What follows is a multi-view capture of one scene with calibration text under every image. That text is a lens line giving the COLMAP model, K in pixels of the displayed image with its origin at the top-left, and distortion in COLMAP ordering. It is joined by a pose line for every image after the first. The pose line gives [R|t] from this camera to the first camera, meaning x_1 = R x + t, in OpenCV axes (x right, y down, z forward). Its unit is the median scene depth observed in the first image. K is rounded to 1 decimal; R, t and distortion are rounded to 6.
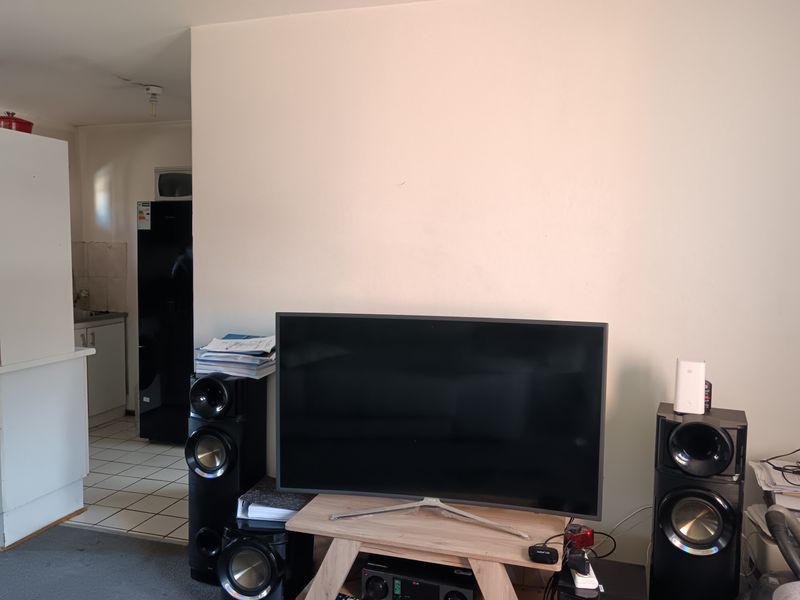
lens RADIAL K [[618.9, 0, 400.0], [0, 618.9, 300.0], [0, 0, 1]] dist [0.002456, -0.011198]
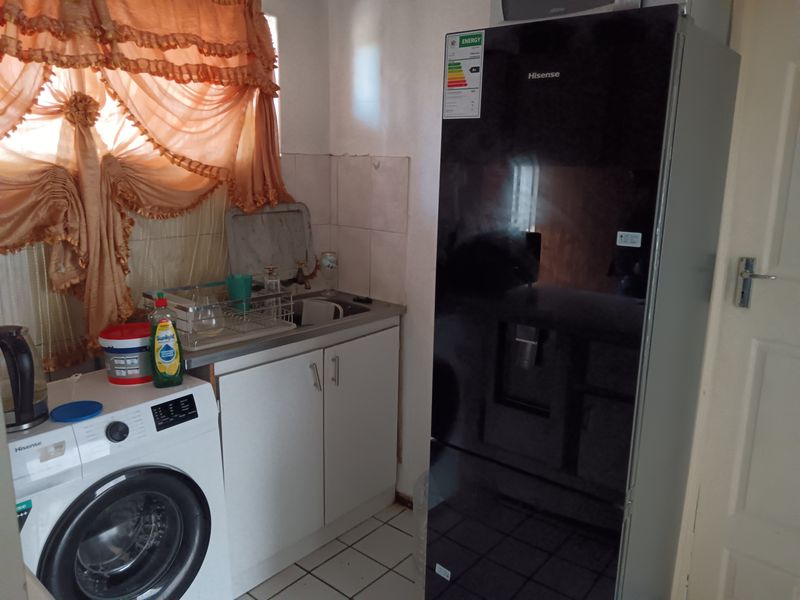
lens RADIAL K [[618.9, 0, 400.0], [0, 618.9, 300.0], [0, 0, 1]] dist [0.002456, -0.011198]
pose [[0.911478, 0.092689, -0.400769, -0.255776], [-0.035699, 0.988431, 0.147411, -0.055151], [0.409796, -0.120055, 0.904242, 0.571412]]
